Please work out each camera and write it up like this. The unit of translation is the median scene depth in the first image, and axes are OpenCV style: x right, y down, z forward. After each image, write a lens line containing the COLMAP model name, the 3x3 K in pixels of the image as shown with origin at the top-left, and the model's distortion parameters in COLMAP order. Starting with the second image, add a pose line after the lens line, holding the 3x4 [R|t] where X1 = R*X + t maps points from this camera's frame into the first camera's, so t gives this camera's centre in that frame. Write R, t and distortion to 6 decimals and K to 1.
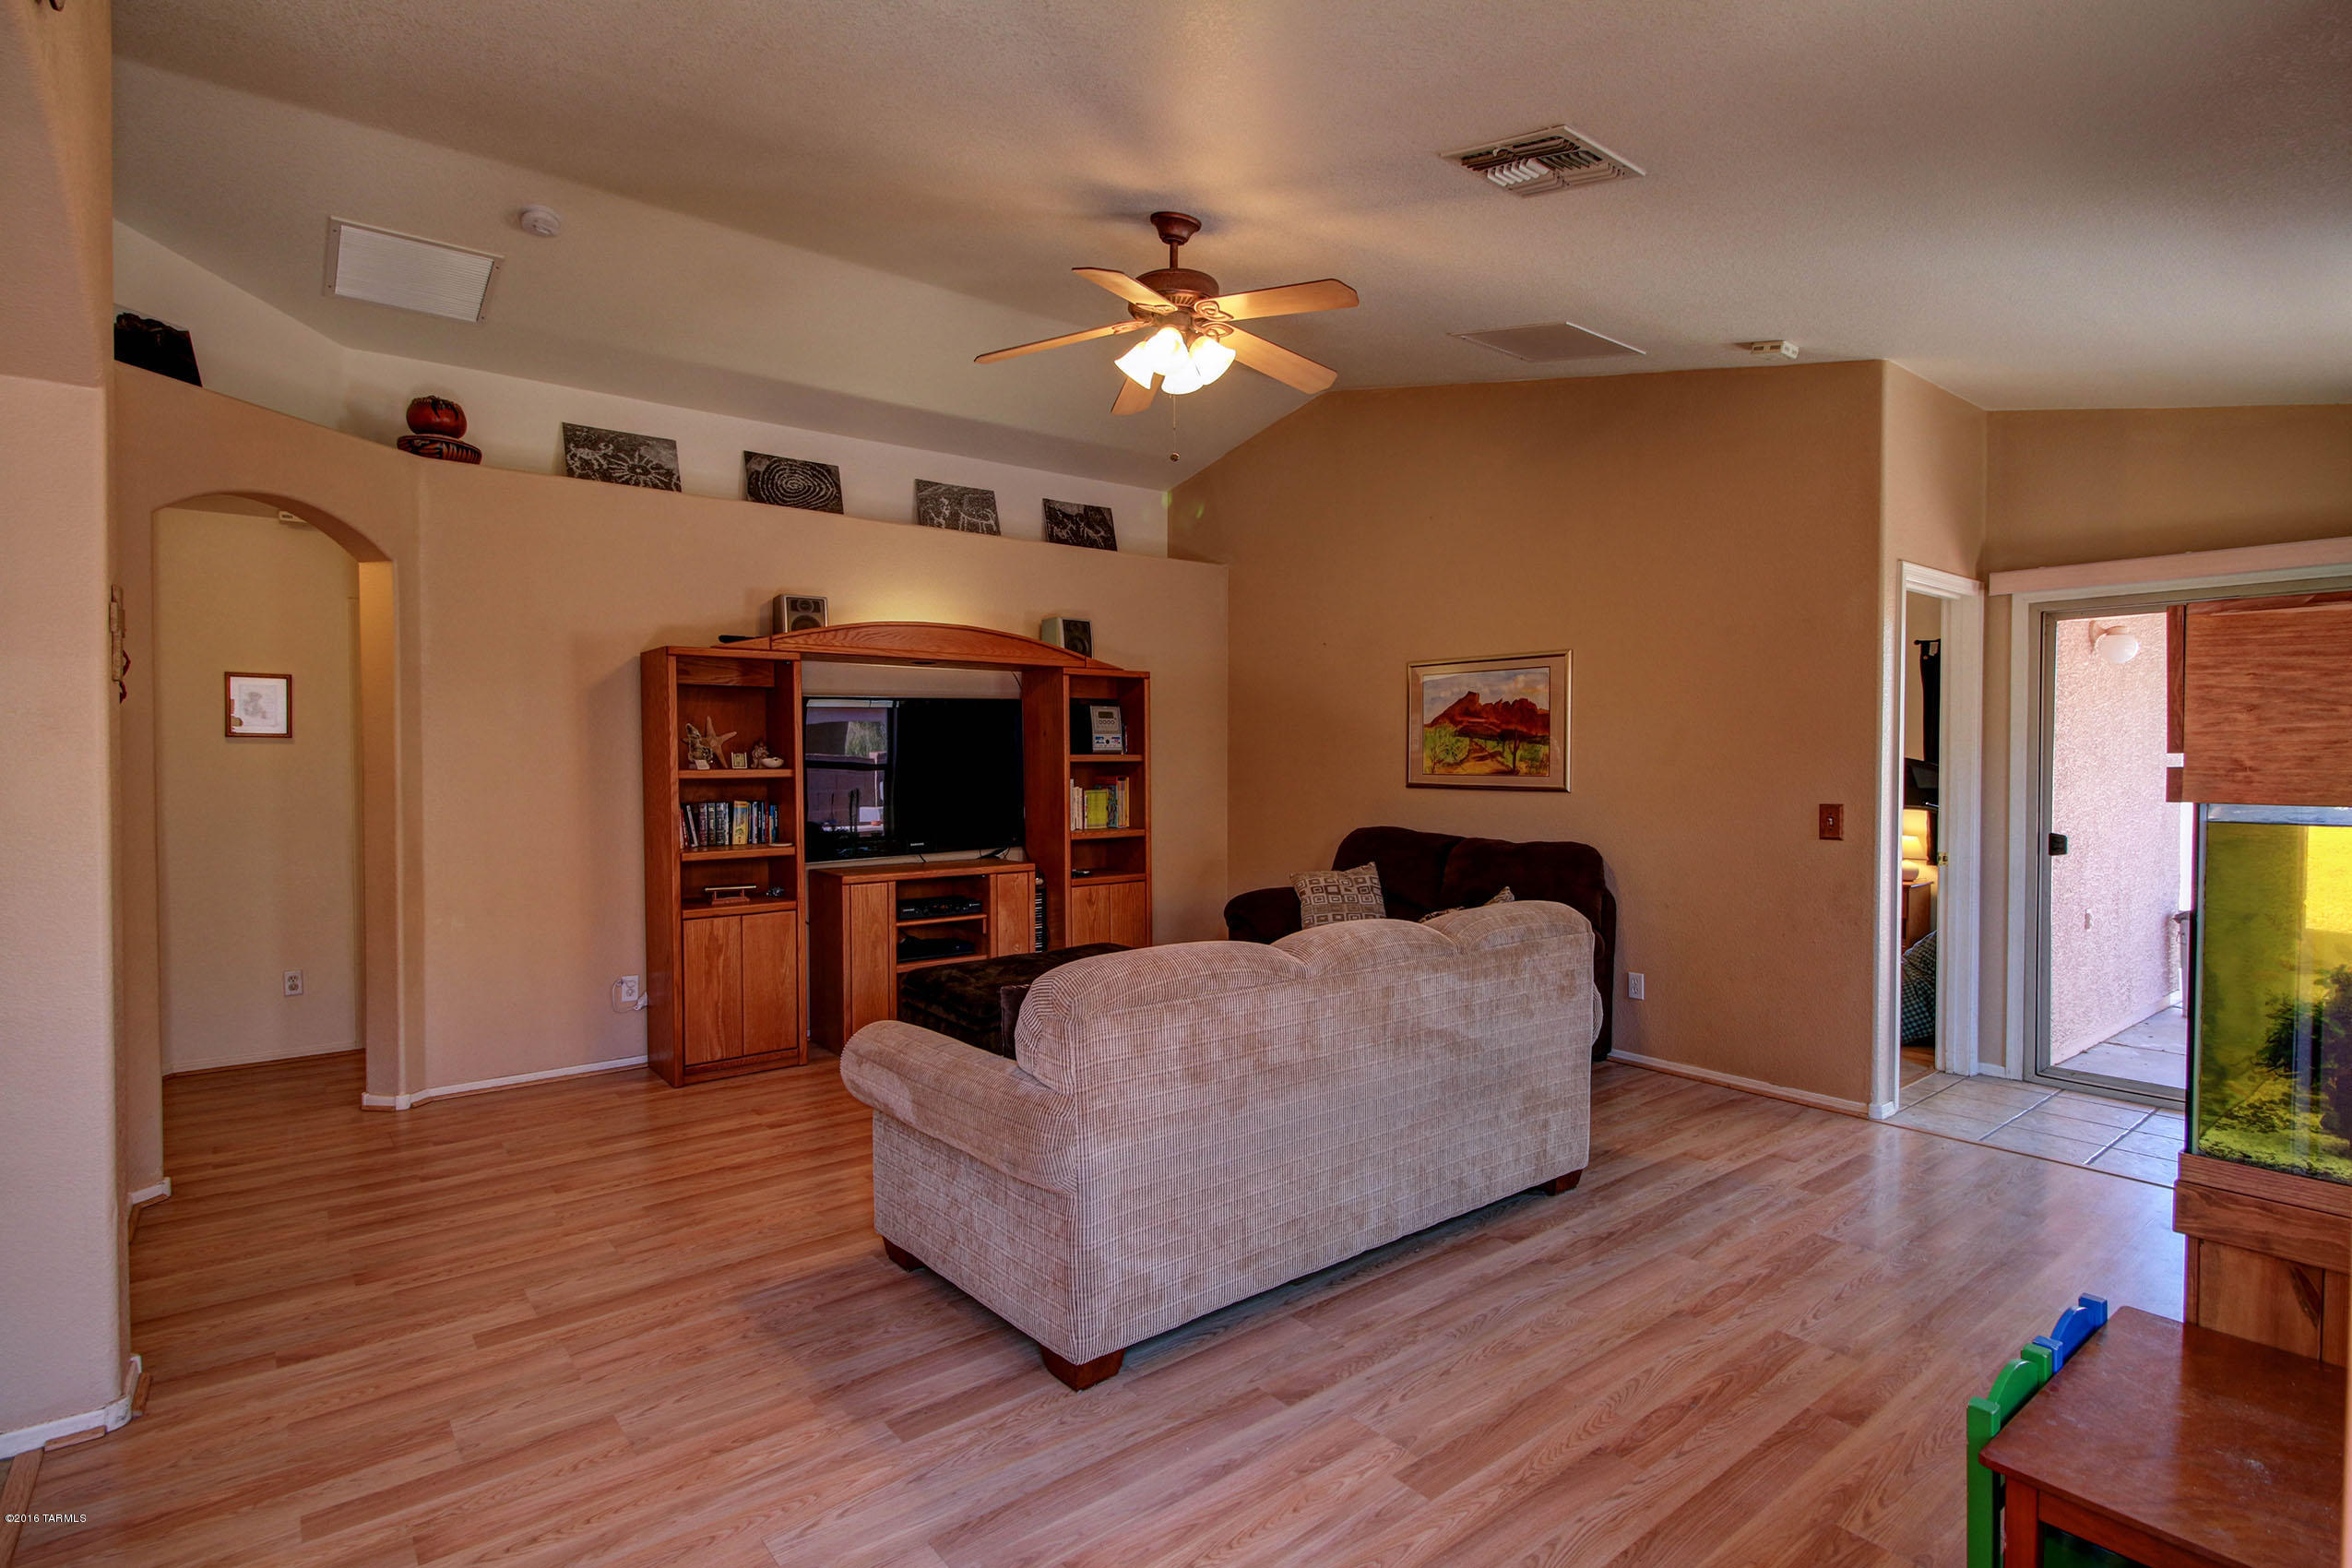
lens RADIAL K [[1149.0, 0, 1164.9], [0, 1149.0, 785.7], [0, 0, 1]] dist [0.014146, -0.002257]
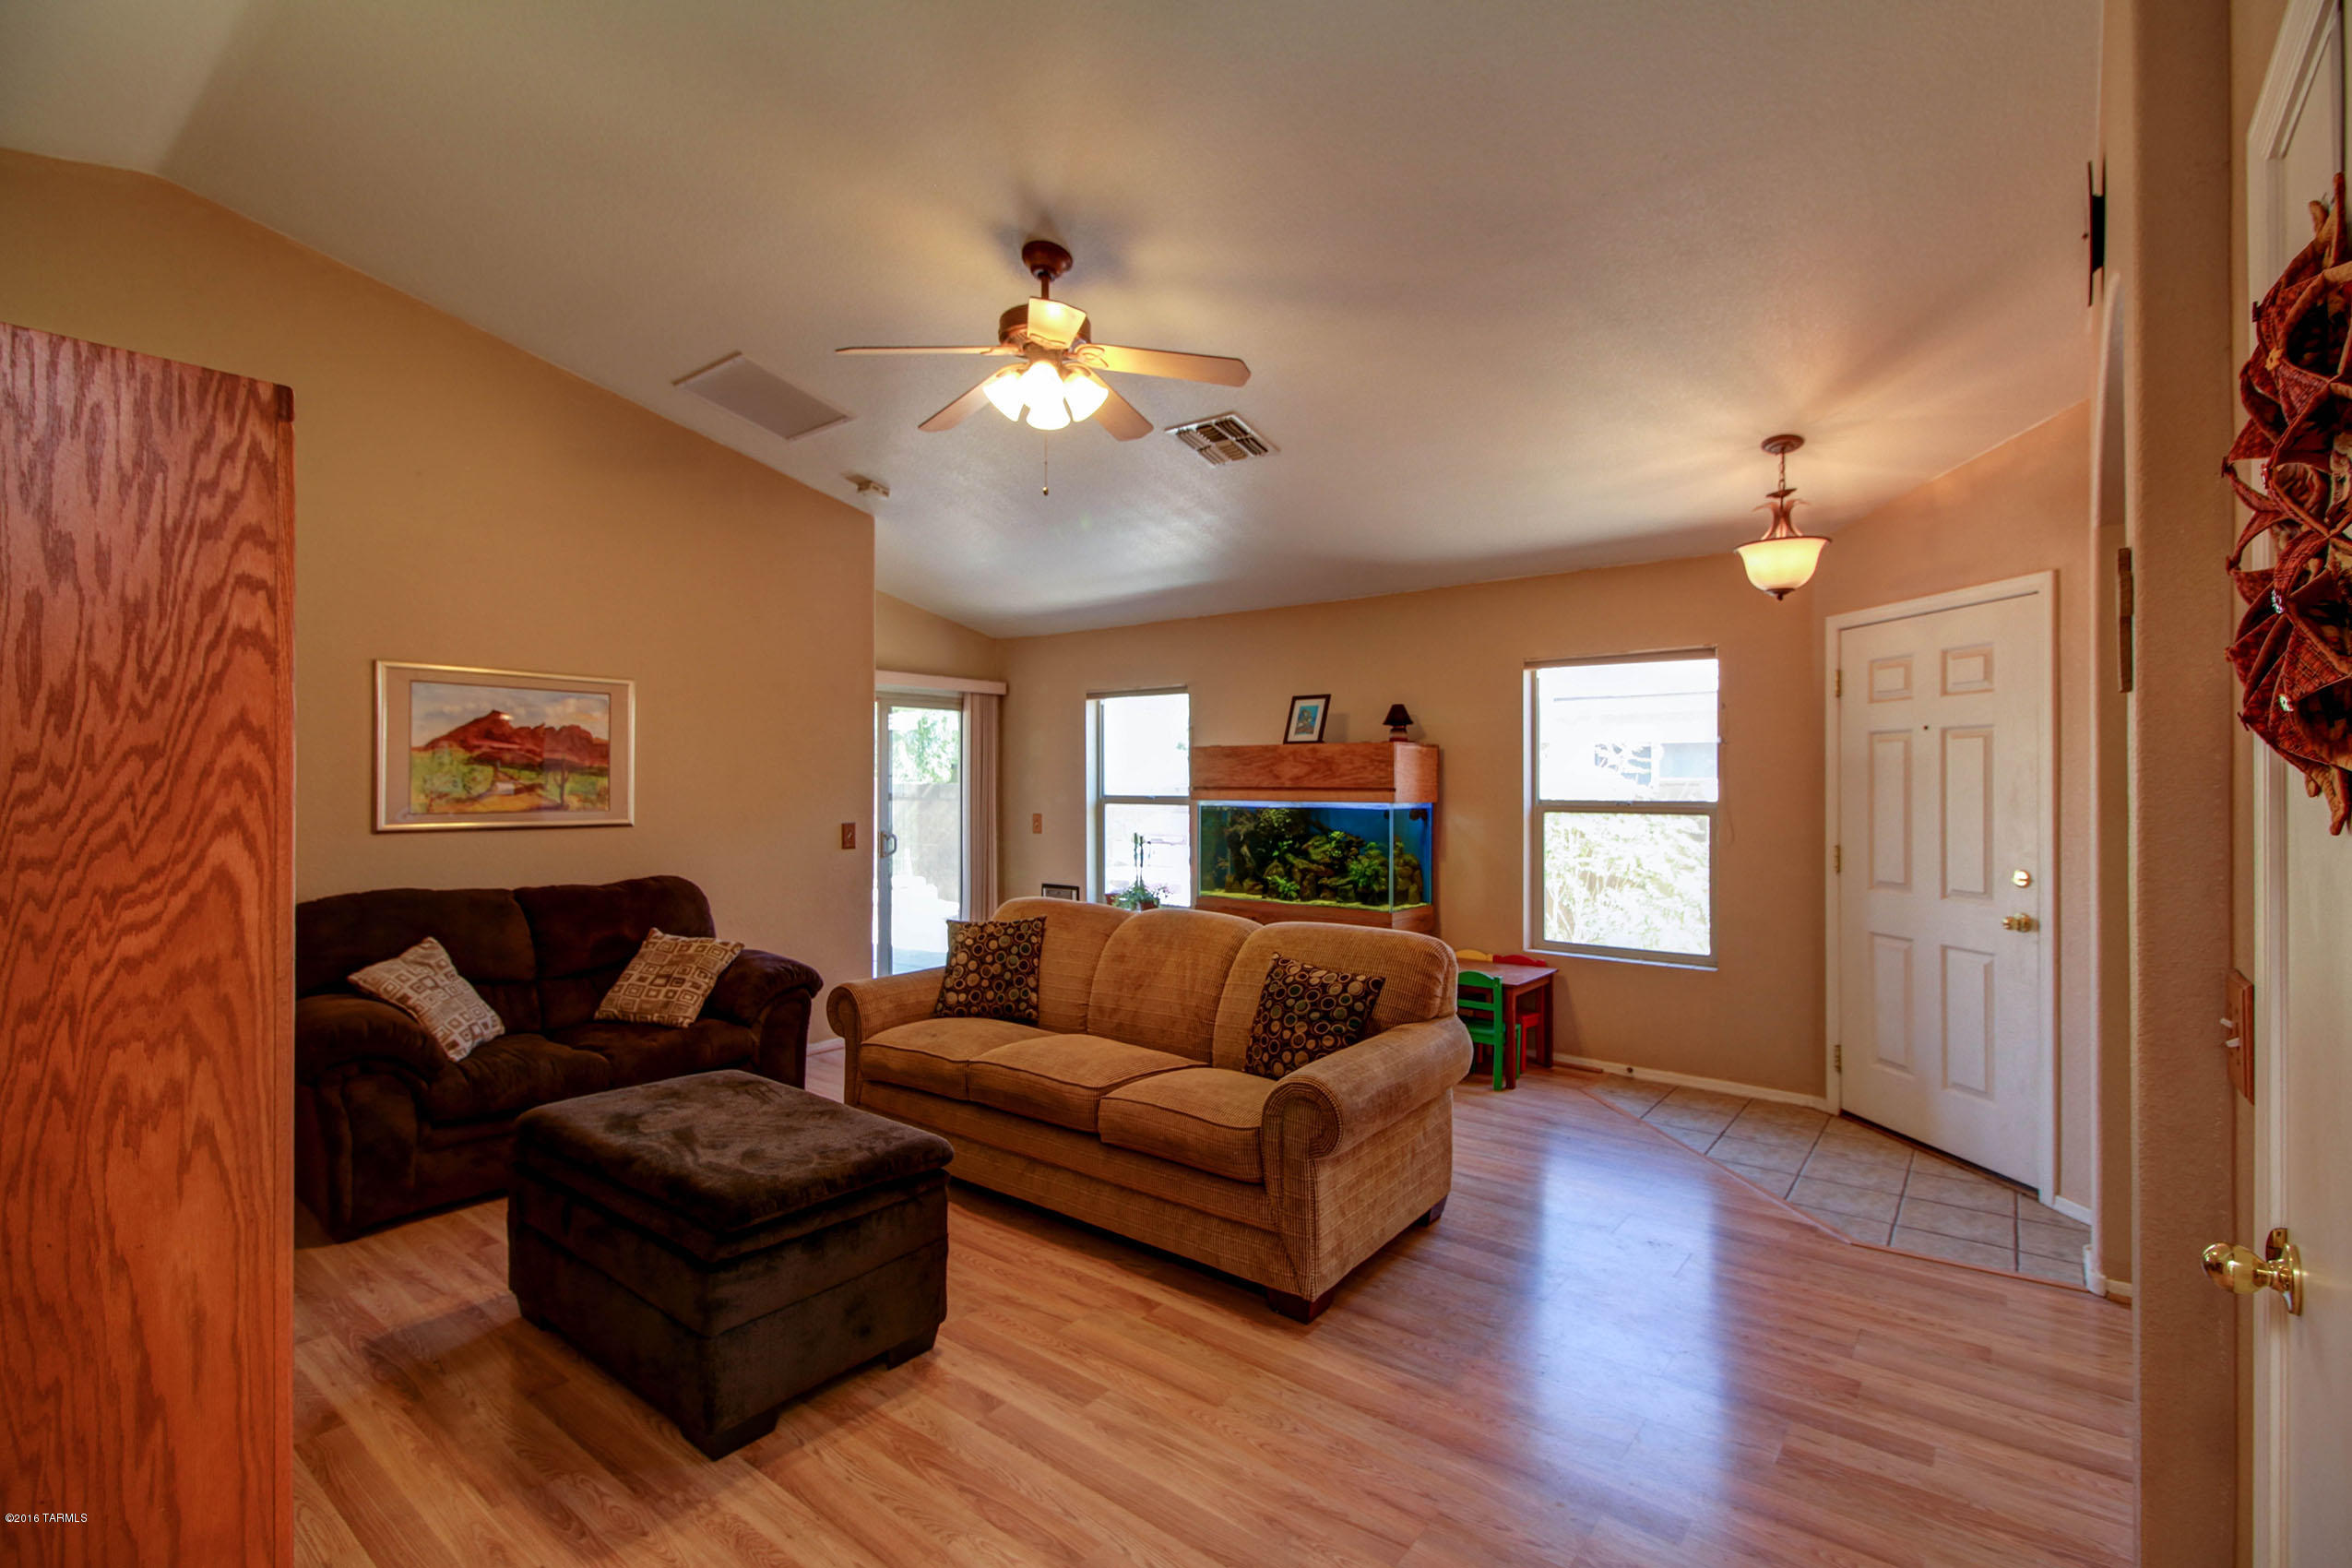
lens RADIAL K [[1073.8, 0, 1166.1], [0, 1073.8, 778.5], [0, 0, 1]] dist [0.022103, -0.012105]
pose [[-0.220265, 0.004329, 0.975431, -0.615044], [0.024008, 0.999711, 0.000985, -0.023800], [-0.975145, 0.023635, -0.220305, 0.739187]]
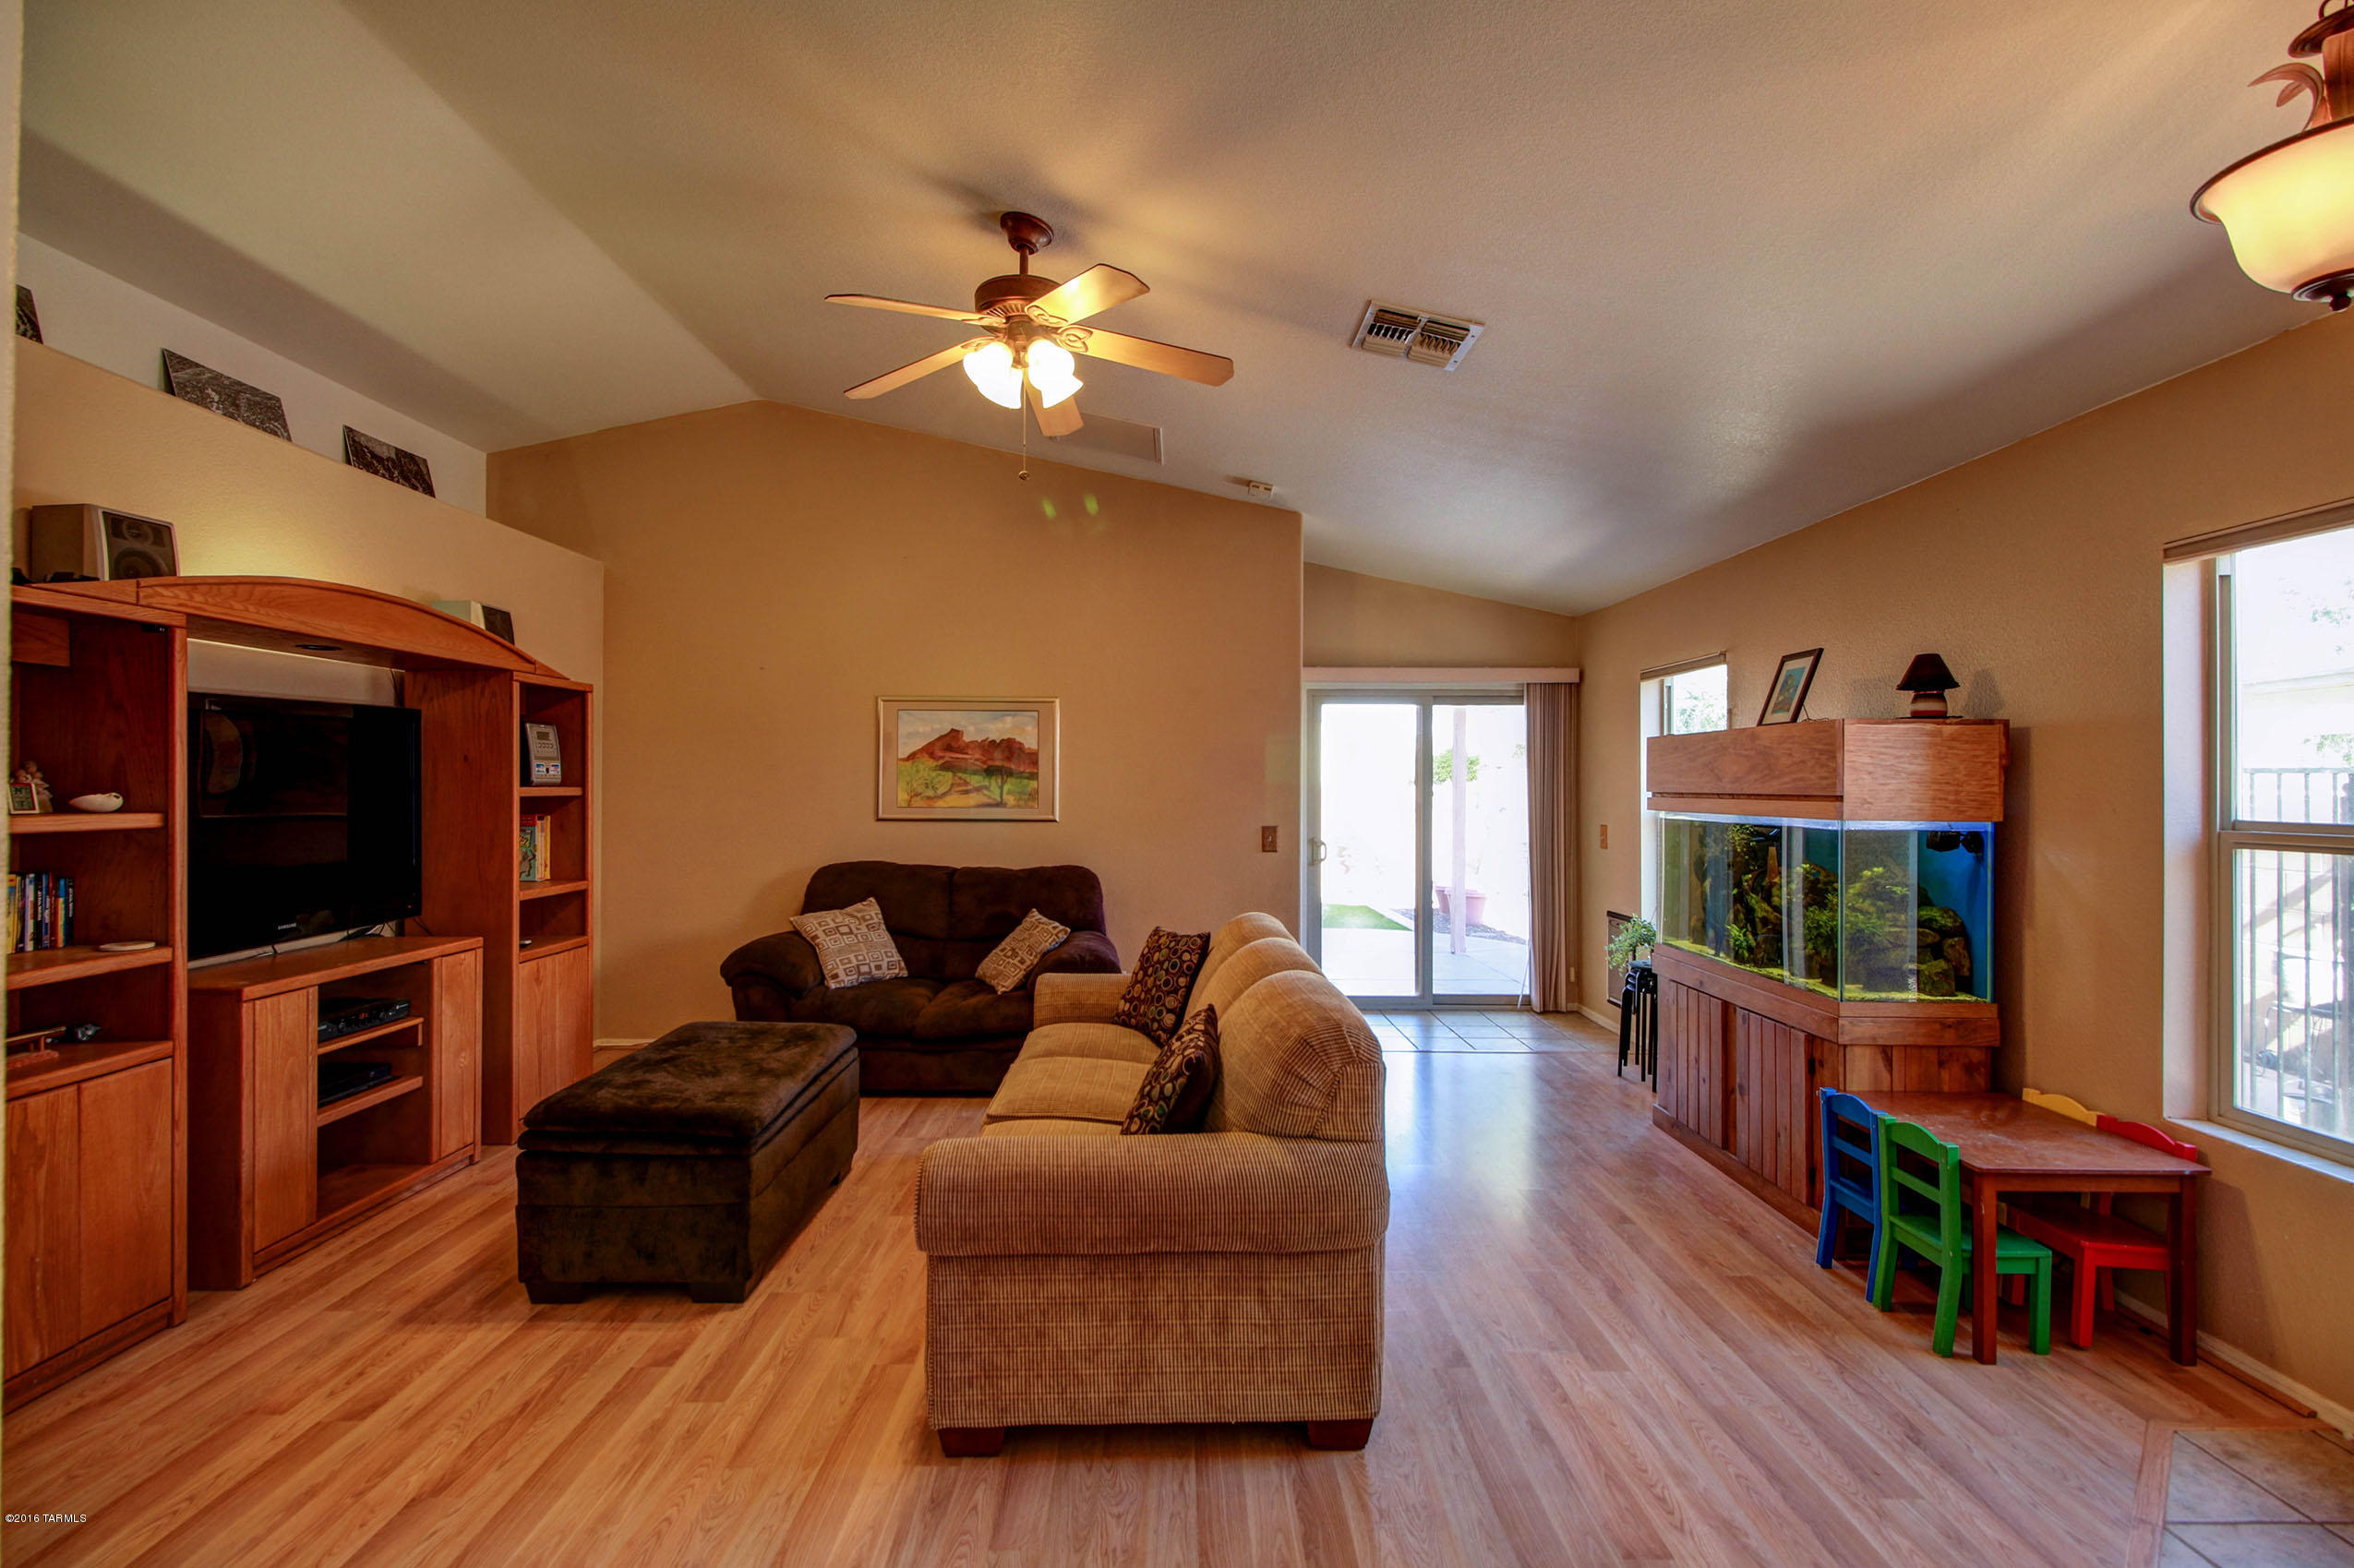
lens RADIAL K [[1074.6, 0, 1166.3], [0, 1074.6, 782.4], [0, 0, 1]] dist [0.022103, -0.012105]
pose [[0.621326, 0.005951, 0.783529, -0.404487], [0.015437, 0.999684, -0.019834, -0.010322], [-0.783400, 0.024419, 0.621038, 0.245979]]
